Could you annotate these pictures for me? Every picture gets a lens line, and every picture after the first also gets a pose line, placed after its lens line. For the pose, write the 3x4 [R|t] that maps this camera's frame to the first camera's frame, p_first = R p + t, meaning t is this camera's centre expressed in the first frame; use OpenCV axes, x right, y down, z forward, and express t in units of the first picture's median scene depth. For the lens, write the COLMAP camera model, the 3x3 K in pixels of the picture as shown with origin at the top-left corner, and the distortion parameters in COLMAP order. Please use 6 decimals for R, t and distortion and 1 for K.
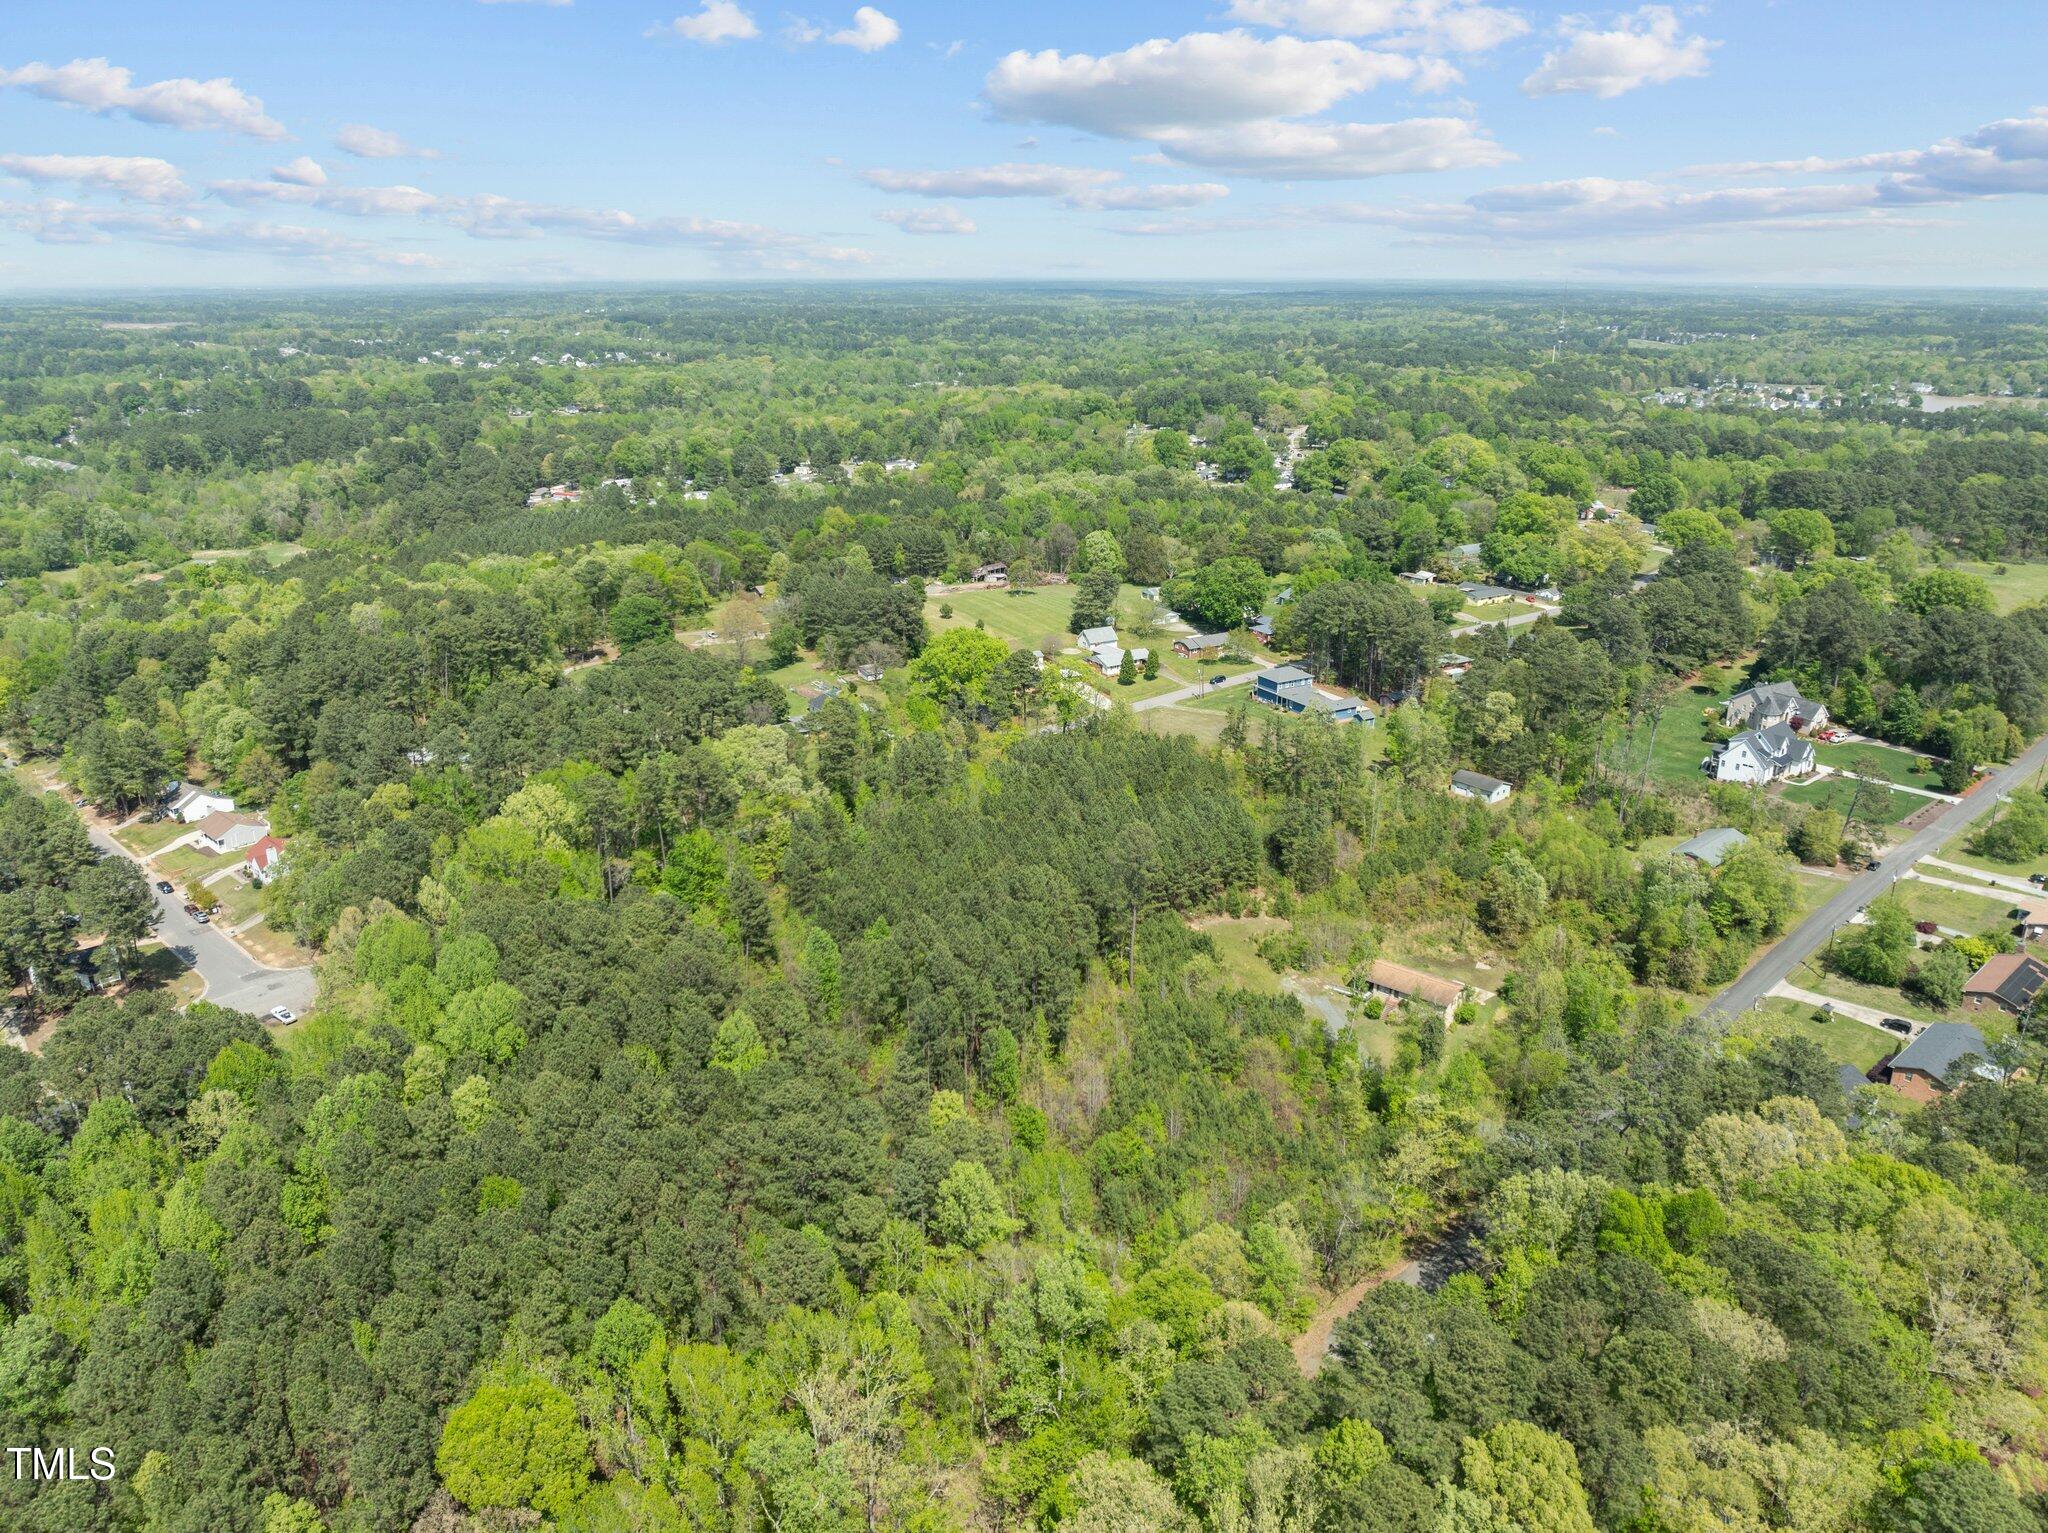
lens RADIAL K [[1442.4, 0, 1034.3], [0, 1442.4, 768.4], [0, 0, 1]] dist [-0.037490, -0.000916]
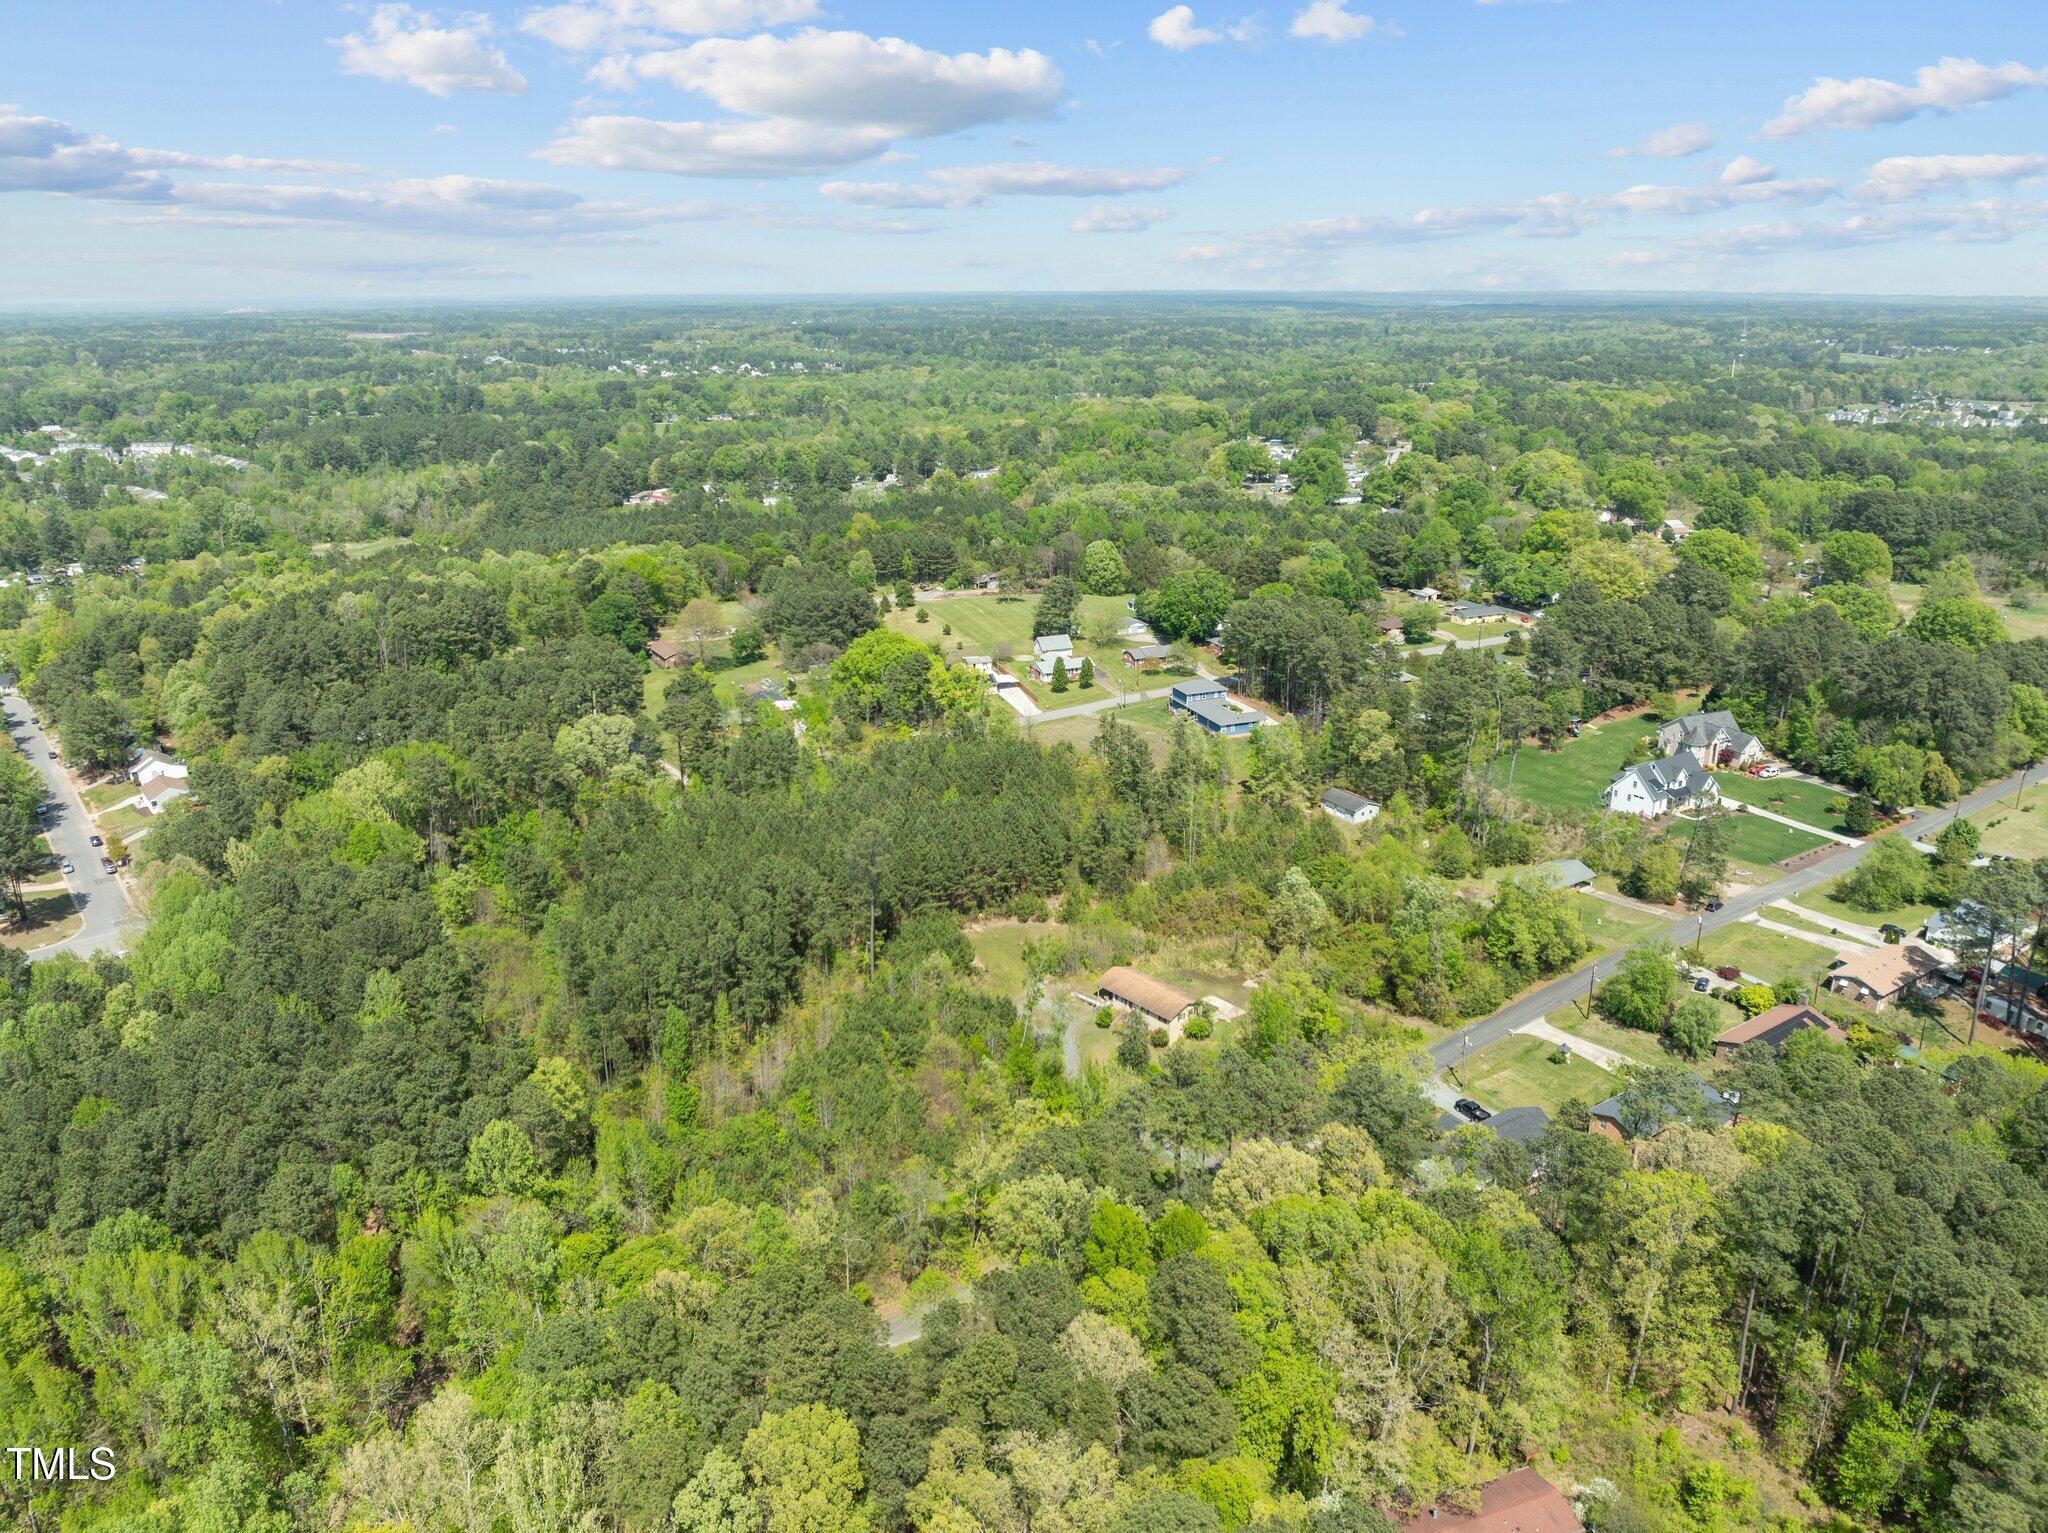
lens RADIAL K [[1442.4, 0, 1034.3], [0, 1442.4, 768.4], [0, 0, 1]] dist [-0.037490, -0.000916]
pose [[0.989233, 0.041191, -0.140432, 0.188816], [-0.042241, 0.999097, -0.004502, 0.000363], [0.140120, 0.010385, 0.990080, 0.000376]]
